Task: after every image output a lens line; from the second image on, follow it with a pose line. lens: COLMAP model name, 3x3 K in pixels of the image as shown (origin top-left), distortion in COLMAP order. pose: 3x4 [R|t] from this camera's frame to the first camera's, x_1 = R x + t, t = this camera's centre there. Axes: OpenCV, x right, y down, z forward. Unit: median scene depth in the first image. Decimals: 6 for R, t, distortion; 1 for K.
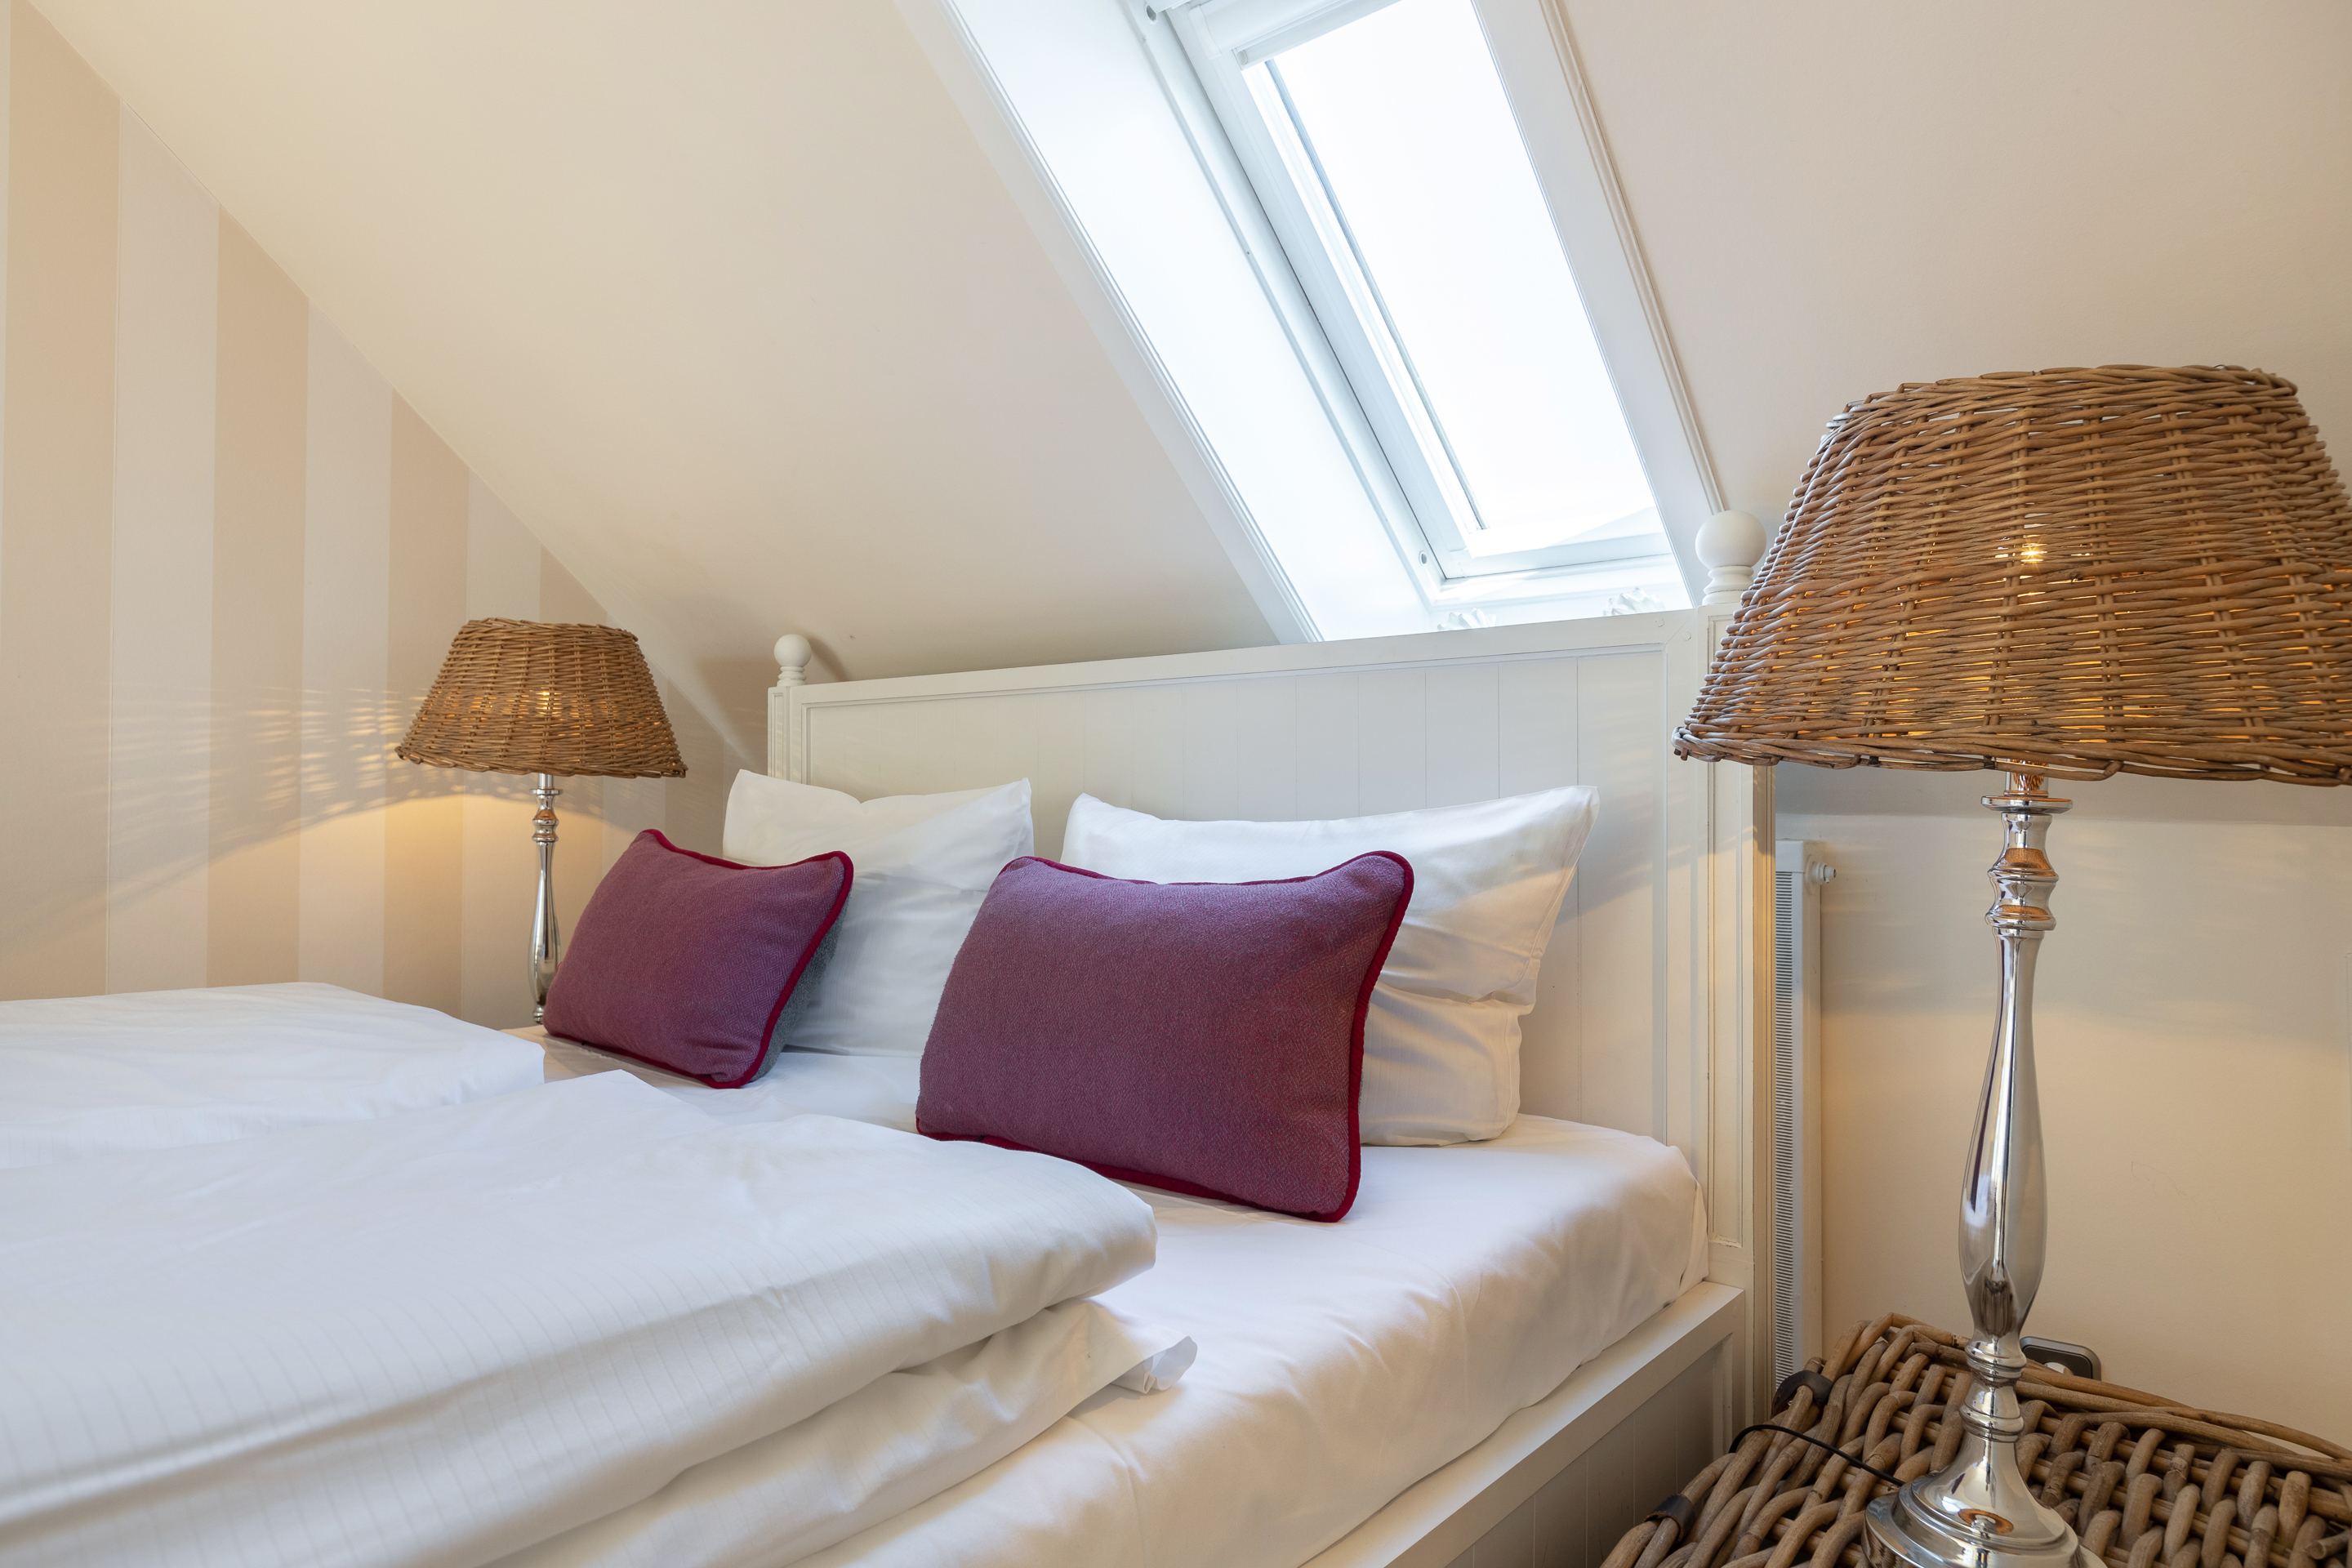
lens RADIAL K [[1401.7, 0, 1176.0], [0, 1401.7, 784.0], [0, 0, 1]] dist [0.004155, 0.001486]
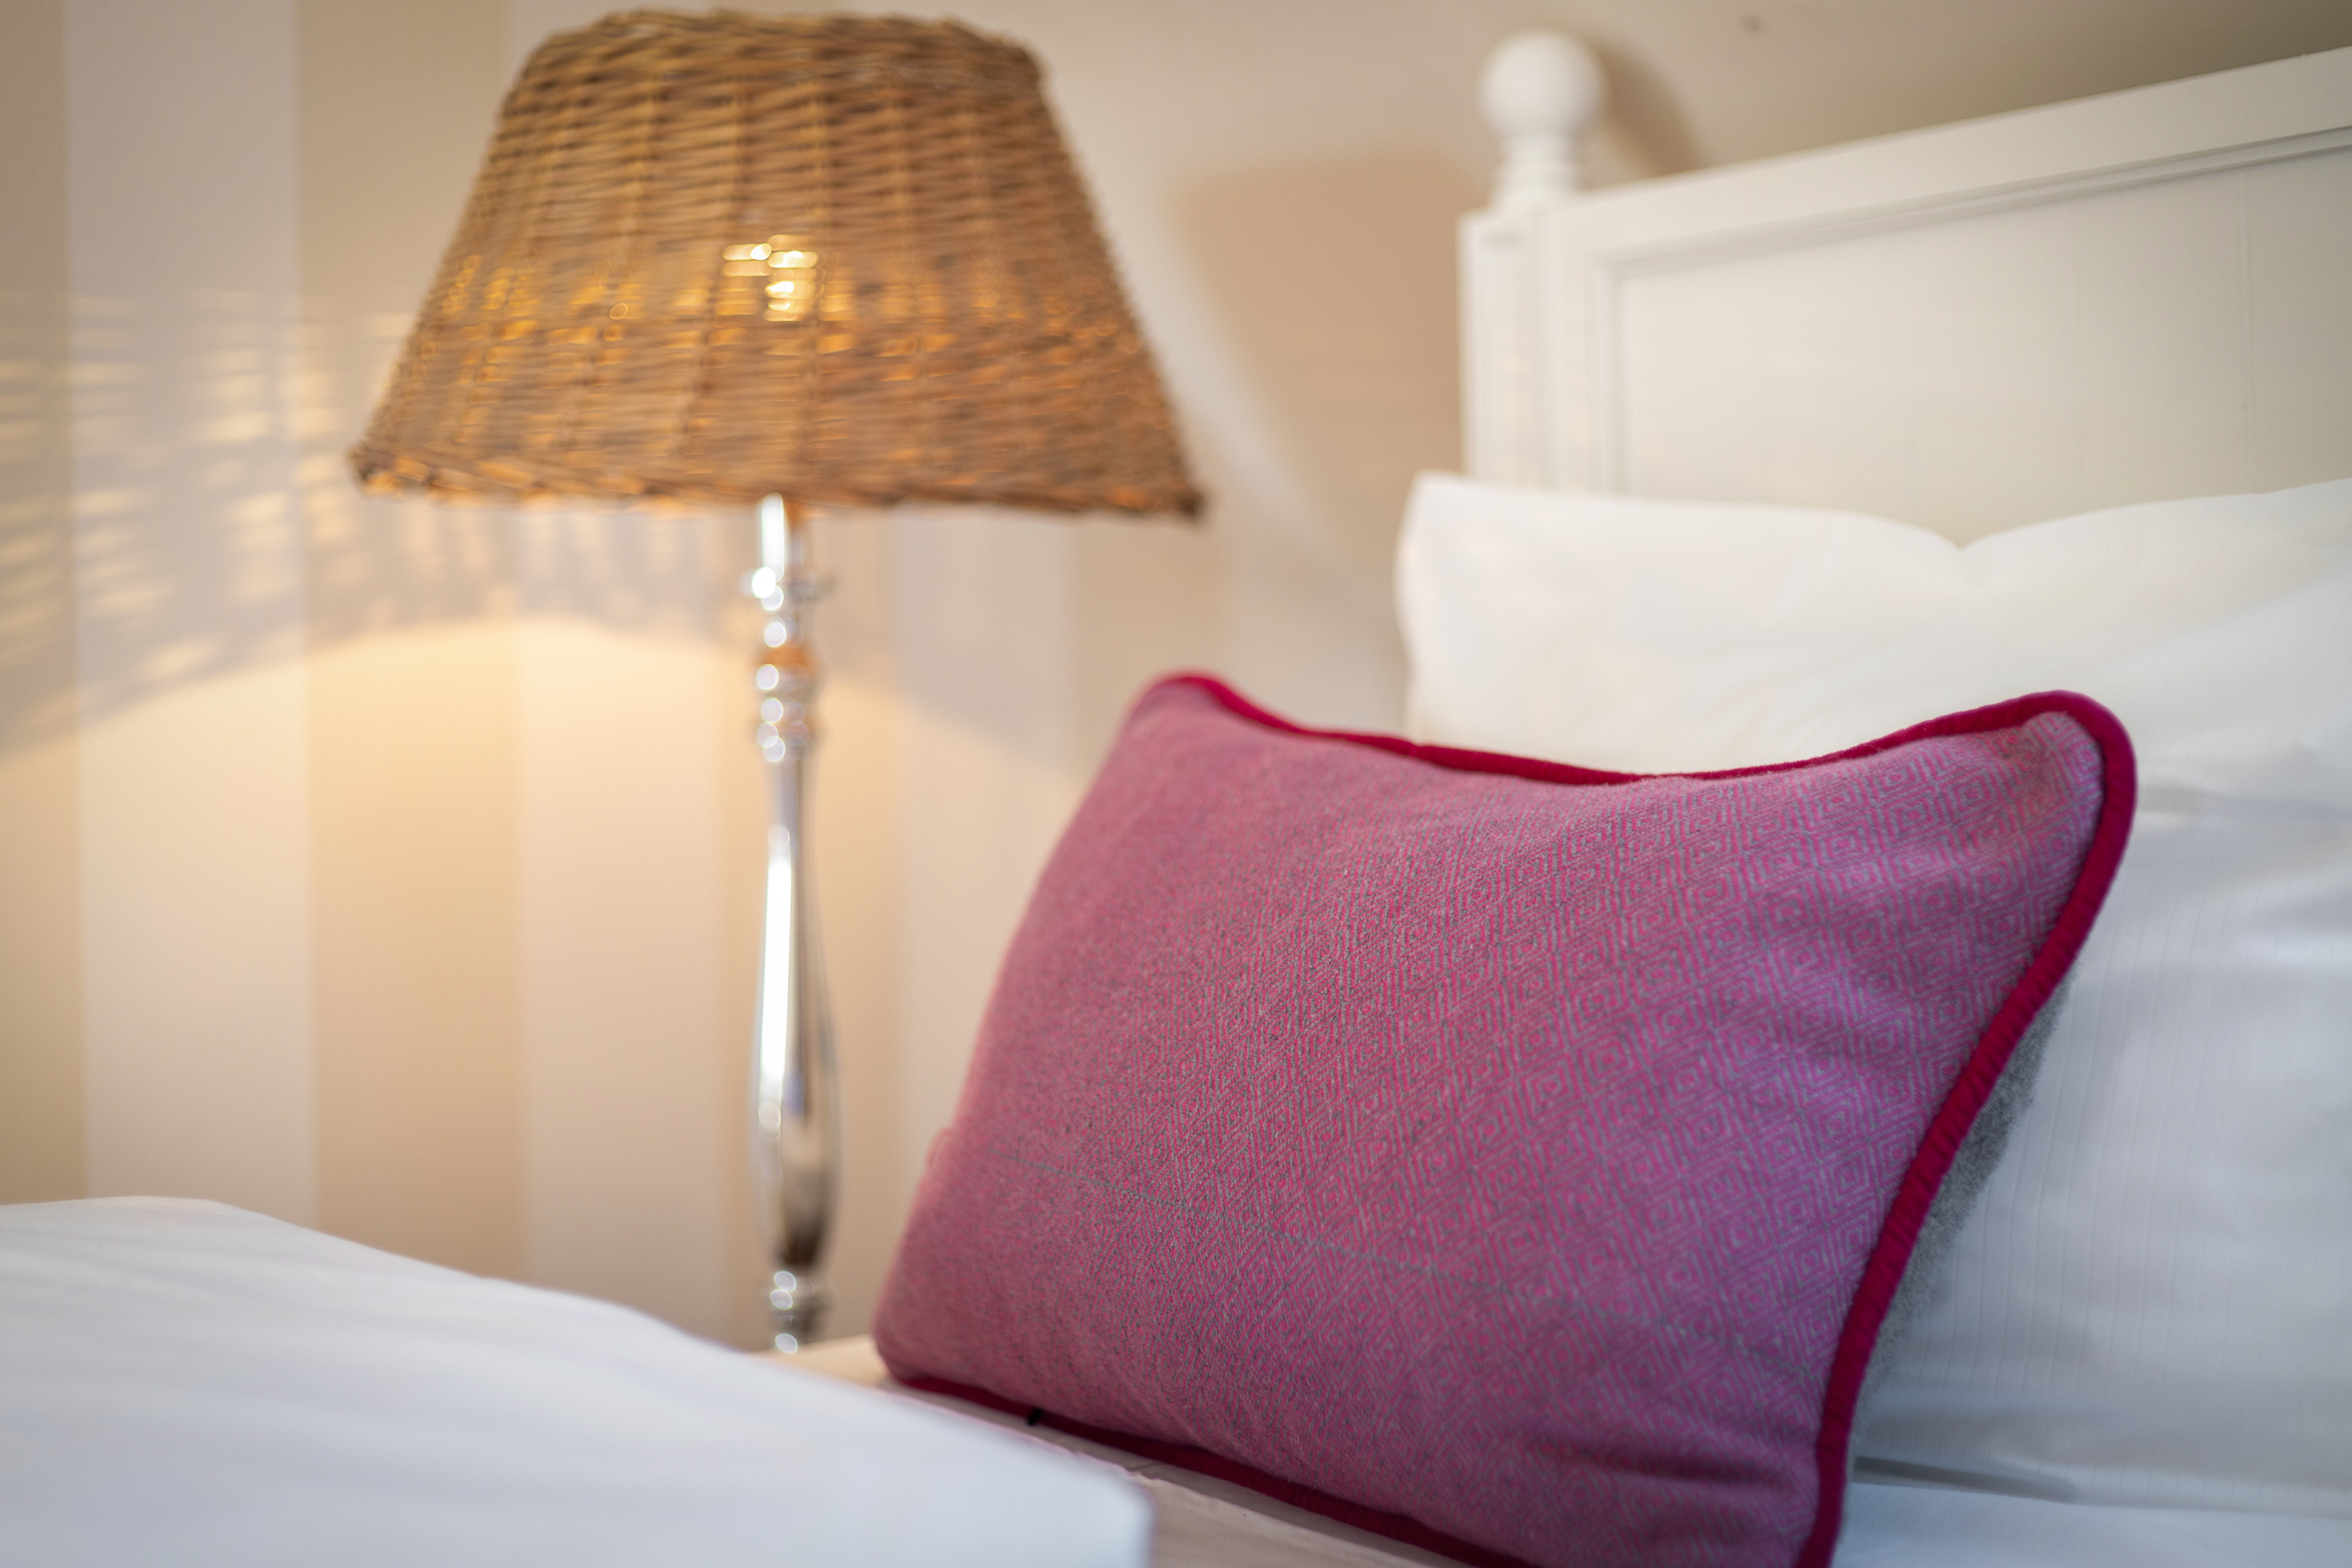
lens RADIAL K [[3377.1, 0, 1176.0], [0, 3377.1, 784.0], [0, 0, 1]] dist [-0.022100, -0.076883]
pose [[0.974345, -0.018608, -0.224289, -0.209209], [0.023859, 0.999500, 0.020726, 0.038975], [0.223791, -0.025545, 0.974302, 0.305559]]
